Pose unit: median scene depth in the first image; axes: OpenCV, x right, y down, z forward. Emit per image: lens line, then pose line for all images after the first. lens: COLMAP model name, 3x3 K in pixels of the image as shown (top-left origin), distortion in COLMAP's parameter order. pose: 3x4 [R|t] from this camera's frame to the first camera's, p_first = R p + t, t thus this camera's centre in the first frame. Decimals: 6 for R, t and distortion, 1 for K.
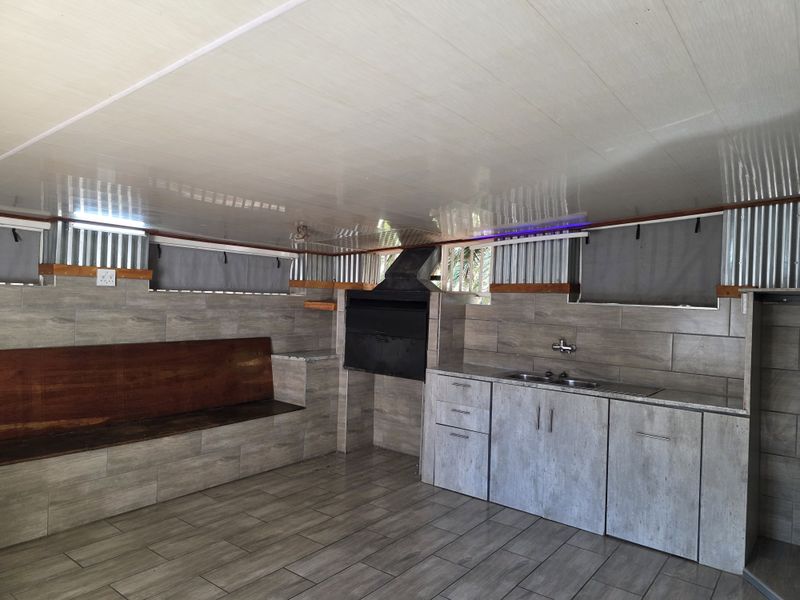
lens RADIAL K [[534.2, 0, 398.8], [0, 534.2, 303.0], [0, 0, 1]] dist [0.059280, -0.052149]
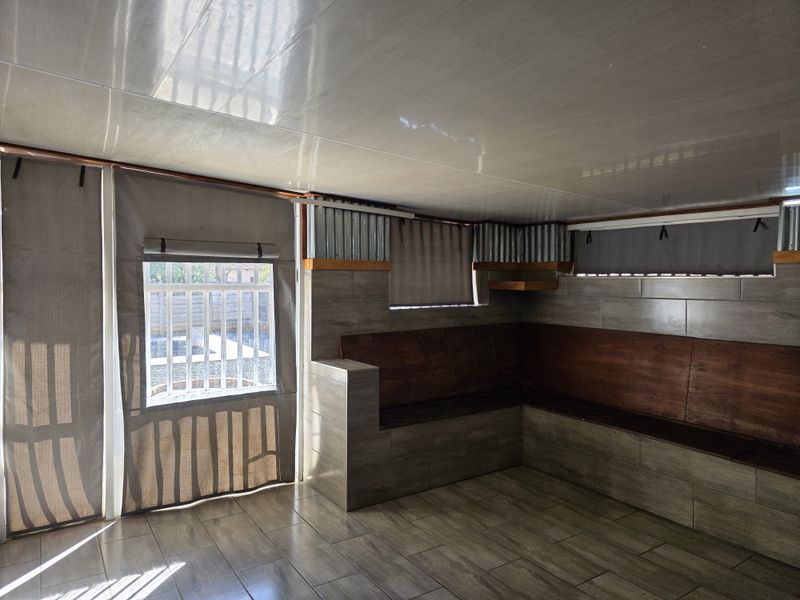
lens RADIAL K [[534.2, 0, 396.8], [0, 534.2, 296.3], [0, 0, 1]] dist [0.059280, -0.052149]
pose [[-0.325593, -0.005952, -0.945491, 0.418181], [-0.016290, 0.999867, -0.000684, 0.013060], [0.945370, 0.015179, -0.325647, 0.726153]]
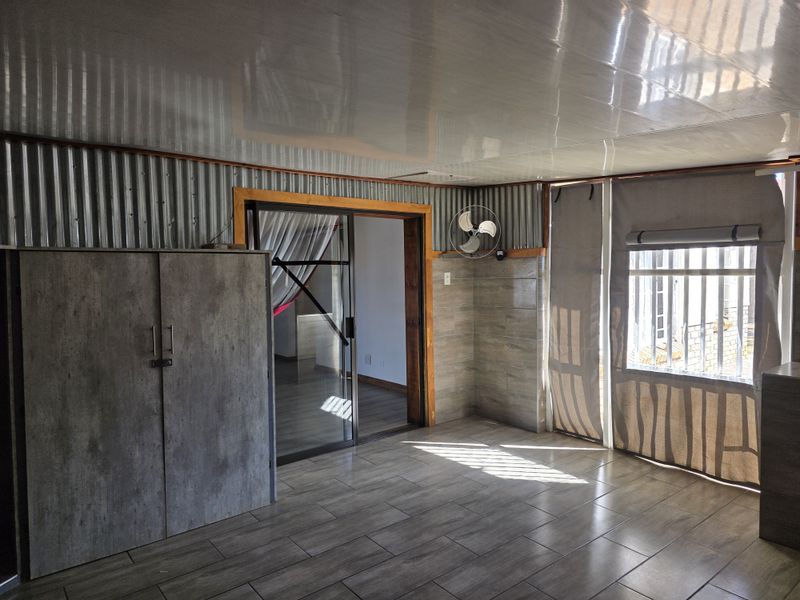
lens RADIAL K [[534.2, 0, 393.5], [0, 534.2, 290.2], [0, 0, 1]] dist [0.059280, -0.052149]
pose [[-0.972619, -0.029600, 0.230511, -0.020785], [-0.017379, 0.998342, 0.054866, -0.007866], [-0.231753, 0.049358, -0.971522, 1.166660]]
